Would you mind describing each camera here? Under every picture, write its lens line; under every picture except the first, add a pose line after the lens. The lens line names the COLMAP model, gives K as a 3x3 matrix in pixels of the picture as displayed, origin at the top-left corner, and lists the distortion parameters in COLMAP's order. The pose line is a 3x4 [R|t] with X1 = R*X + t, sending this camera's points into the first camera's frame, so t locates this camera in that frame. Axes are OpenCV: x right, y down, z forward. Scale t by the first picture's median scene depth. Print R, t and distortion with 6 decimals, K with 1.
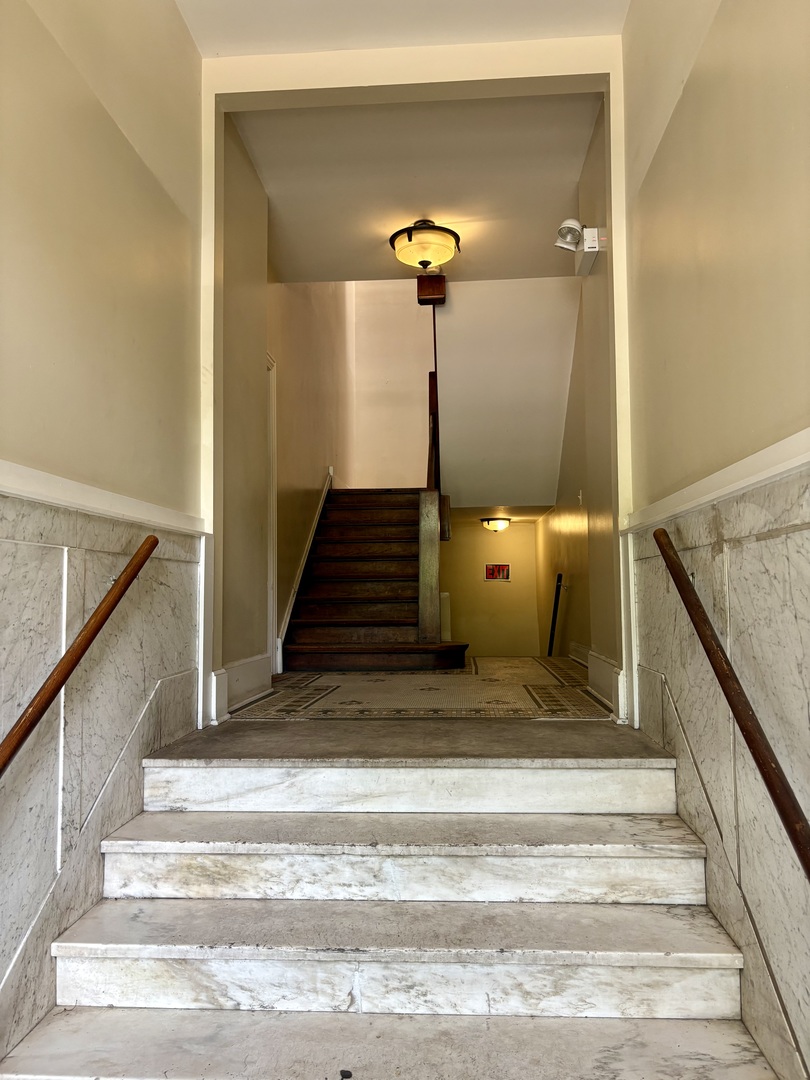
lens RADIAL K [[825.7, 0, 409.9], [0, 825.7, 544.0], [0, 0, 1]] dist [0.098131, -0.197343]
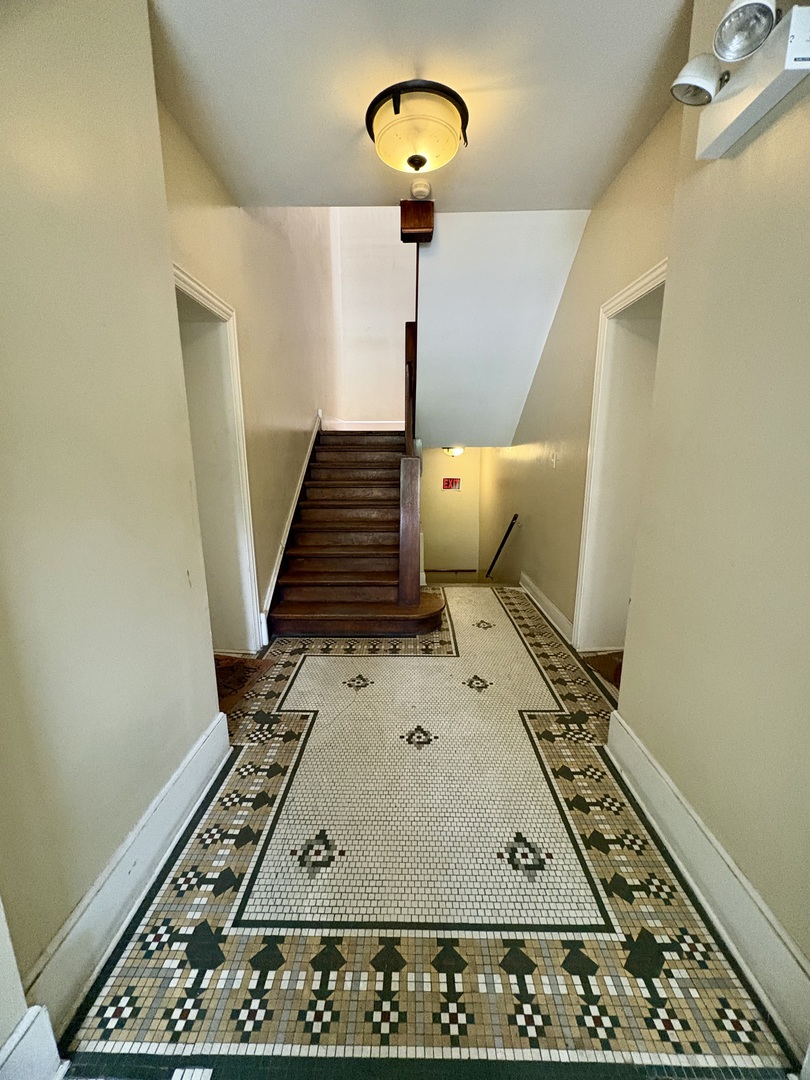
lens RADIAL K [[425.5, 0, 405.0], [0, 425.5, 540.0], [0, 0, 1]] dist [0.001152, 0.000038]
pose [[0.998687, -0.002443, 0.051169, -0.008474], [-0.011957, 0.960154, 0.279215, -0.099673], [-0.049812, -0.279460, 0.958864, 0.433810]]
